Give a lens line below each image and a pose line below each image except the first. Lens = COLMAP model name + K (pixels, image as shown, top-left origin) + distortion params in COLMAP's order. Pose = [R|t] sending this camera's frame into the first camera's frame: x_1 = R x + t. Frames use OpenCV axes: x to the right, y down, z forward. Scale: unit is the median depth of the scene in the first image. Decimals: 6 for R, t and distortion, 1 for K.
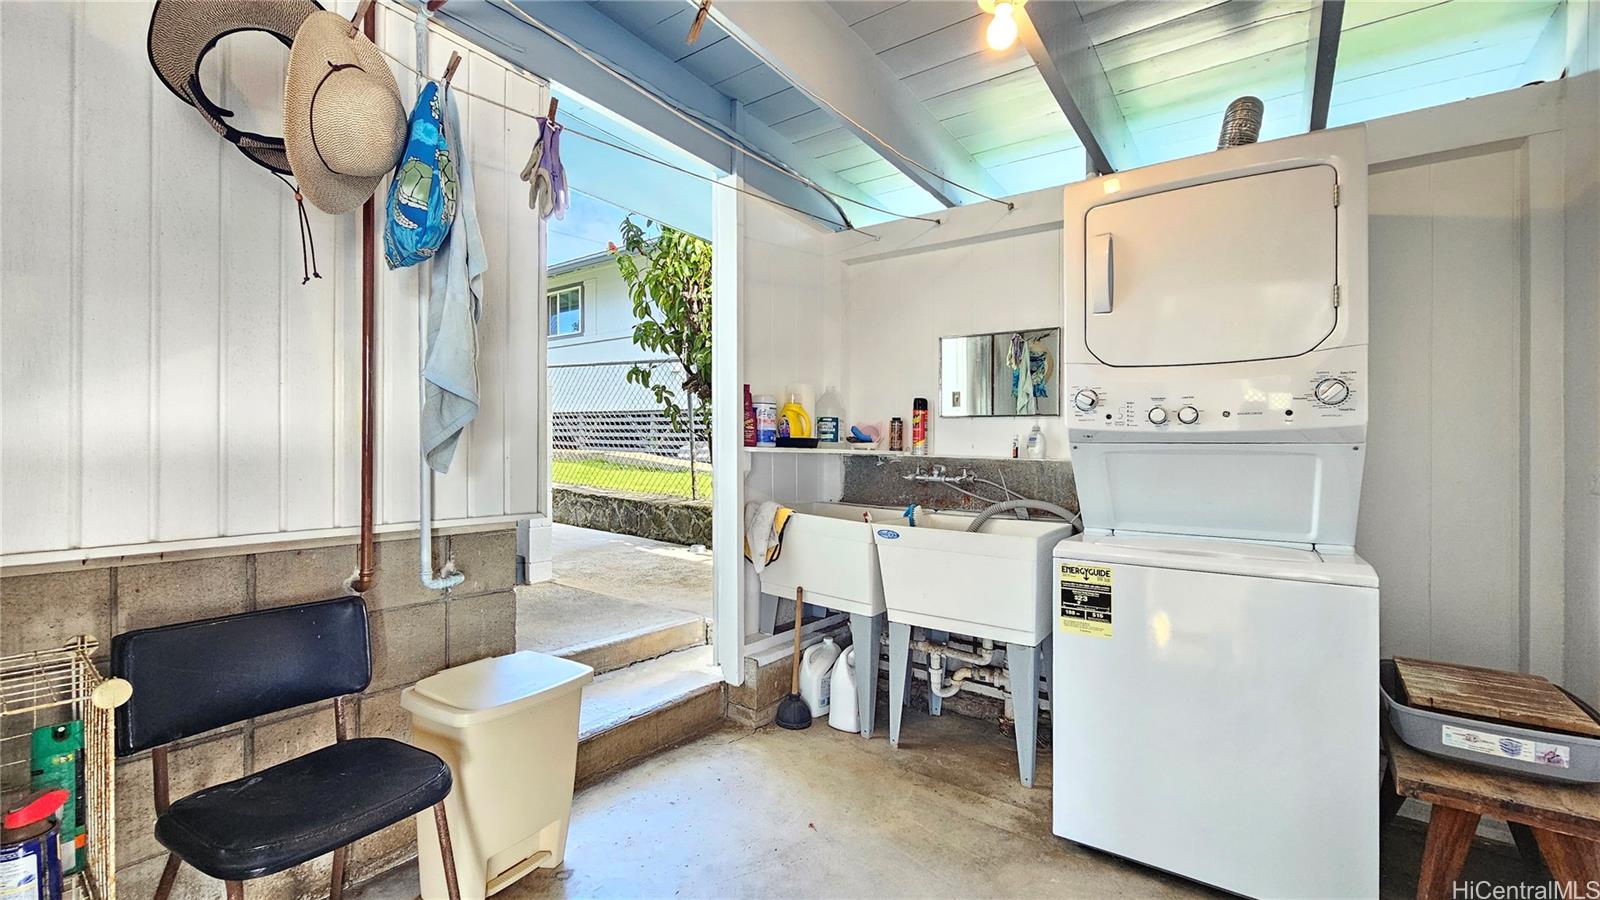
lens RADIAL K [[662.9, 0, 797.4], [0, 662.9, 450.8], [0, 0, 1]] dist [-0.009095, 0.000569]
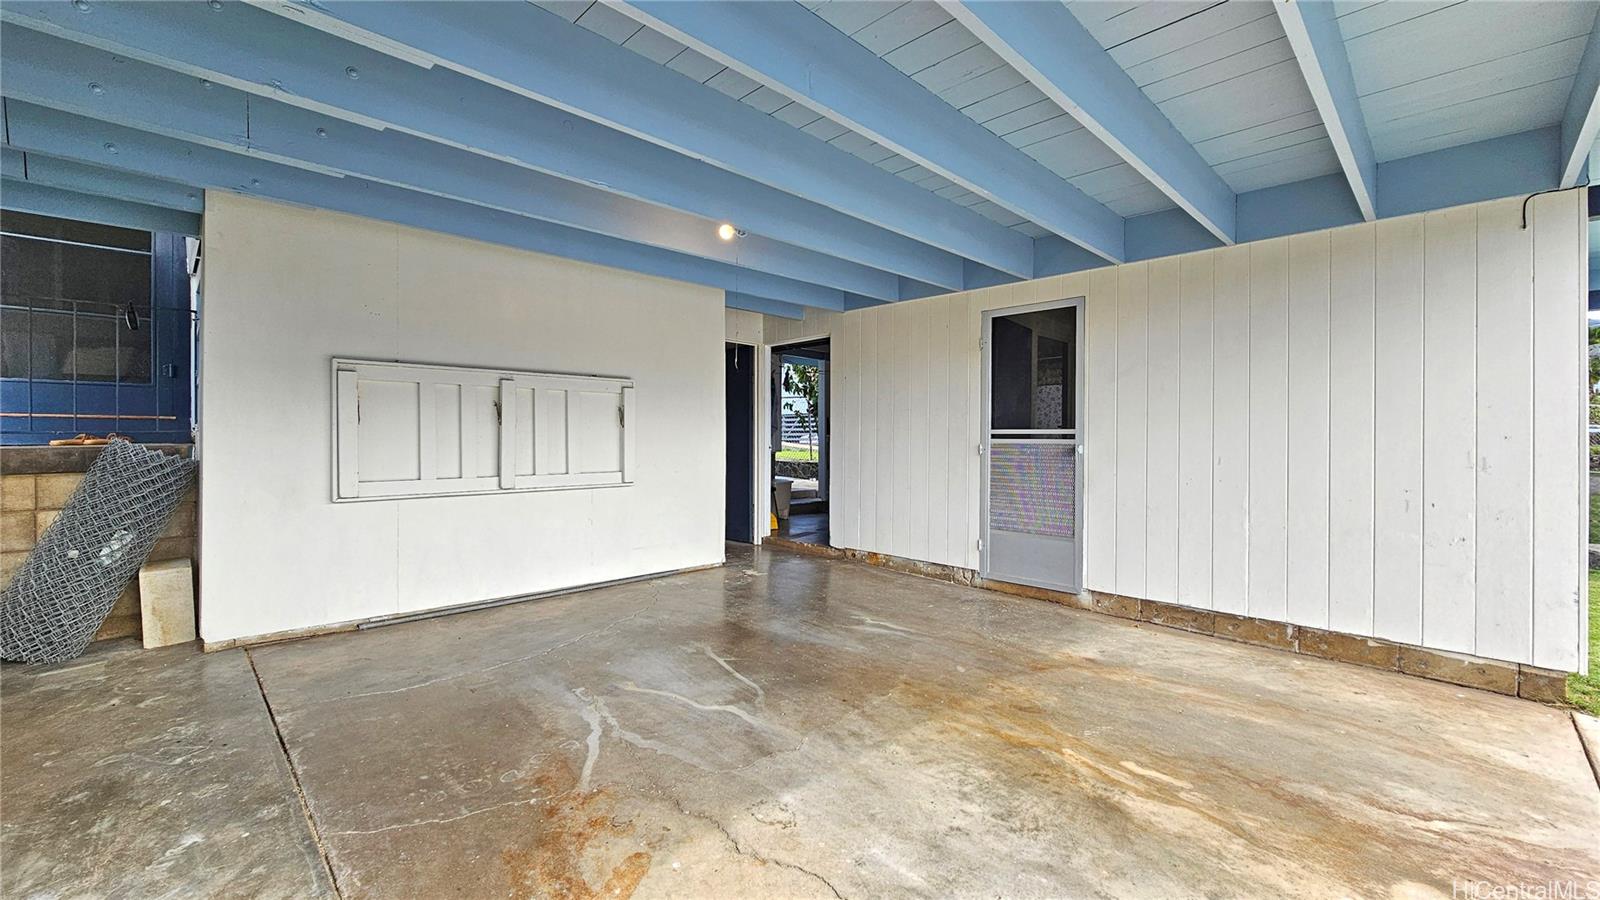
lens RADIAL K [[662.9, 0, 800.2], [0, 662.9, 444.7], [0, 0, 1]] dist [-0.009095, 0.000569]
pose [[0.985911, 0.001972, -0.167262, 0.179613], [-0.001357, 0.999992, 0.003790, 0.014321], [0.167268, -0.003509, 0.985905, -1.201699]]
